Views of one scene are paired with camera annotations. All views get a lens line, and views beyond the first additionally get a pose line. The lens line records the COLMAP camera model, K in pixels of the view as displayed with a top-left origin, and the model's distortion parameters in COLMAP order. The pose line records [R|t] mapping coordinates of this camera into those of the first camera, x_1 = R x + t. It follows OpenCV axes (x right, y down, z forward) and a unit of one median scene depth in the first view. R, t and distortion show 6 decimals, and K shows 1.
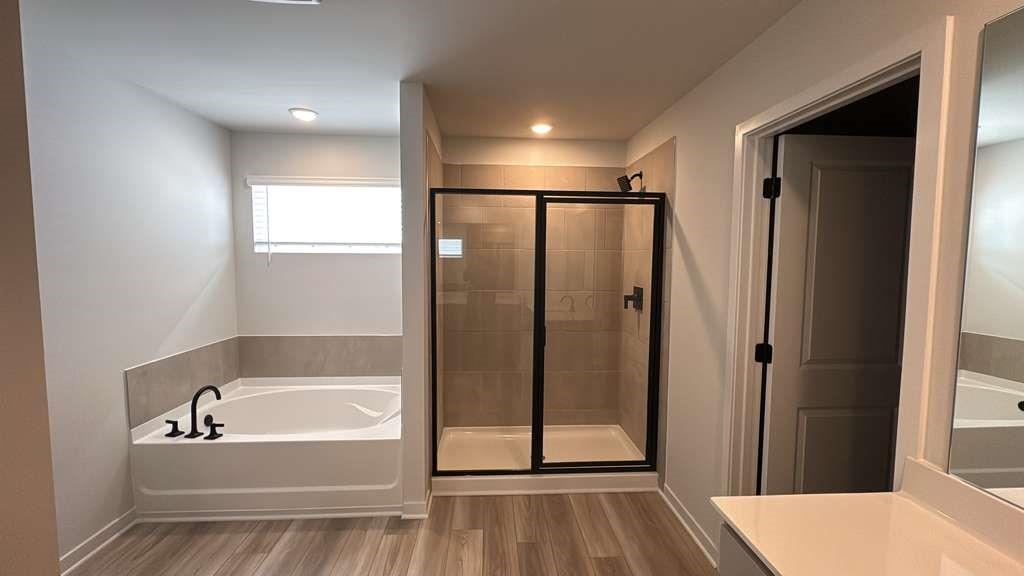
lens RADIAL K [[426.6, 0, 514.0], [0, 426.6, 290.3], [0, 0, 1]] dist [0.007244, -0.001681]
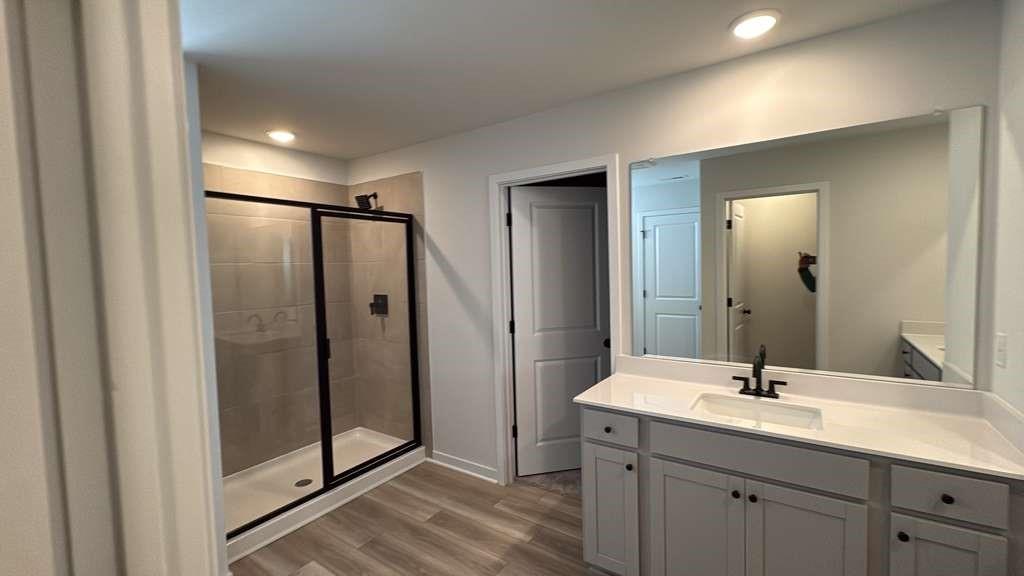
lens RADIAL K [[426.6, 0, 514.3], [0, 426.6, 288.0], [0, 0, 1]] dist [0.007244, -0.001681]
pose [[0.622056, -0.066967, 0.780103, -0.423435], [0.093386, 0.995569, 0.010997, -0.004124], [-0.777383, 0.066010, 0.625554, 0.023120]]
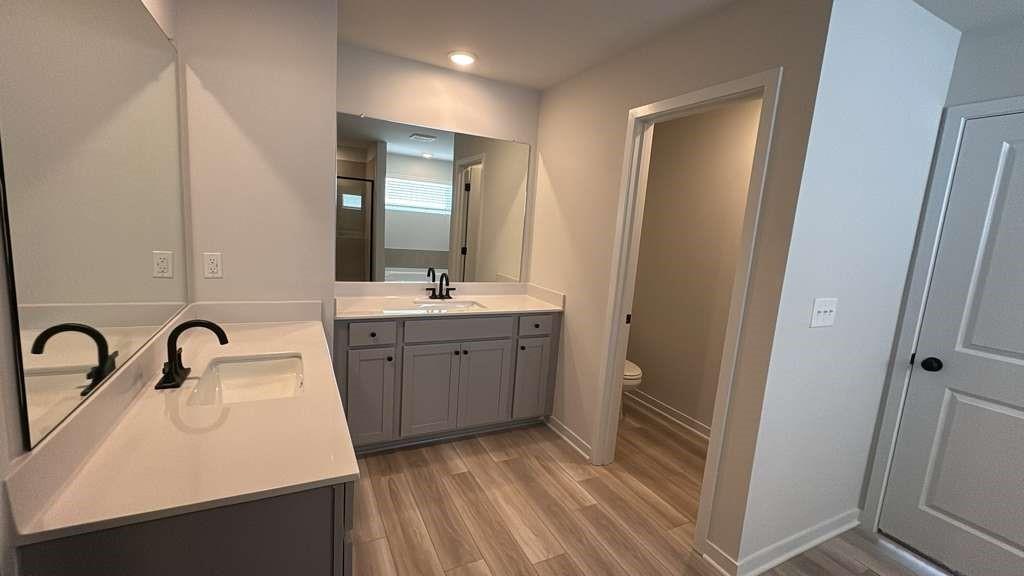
lens RADIAL K [[426.6, 0, 509.8], [0, 426.6, 291.6], [0, 0, 1]] dist [0.007244, -0.001681]
pose [[-0.386386, -0.184475, 0.903701, -0.691260], [-0.007493, 0.980390, 0.196926, -0.016973], [-0.922307, 0.069318, -0.380191, 0.417858]]
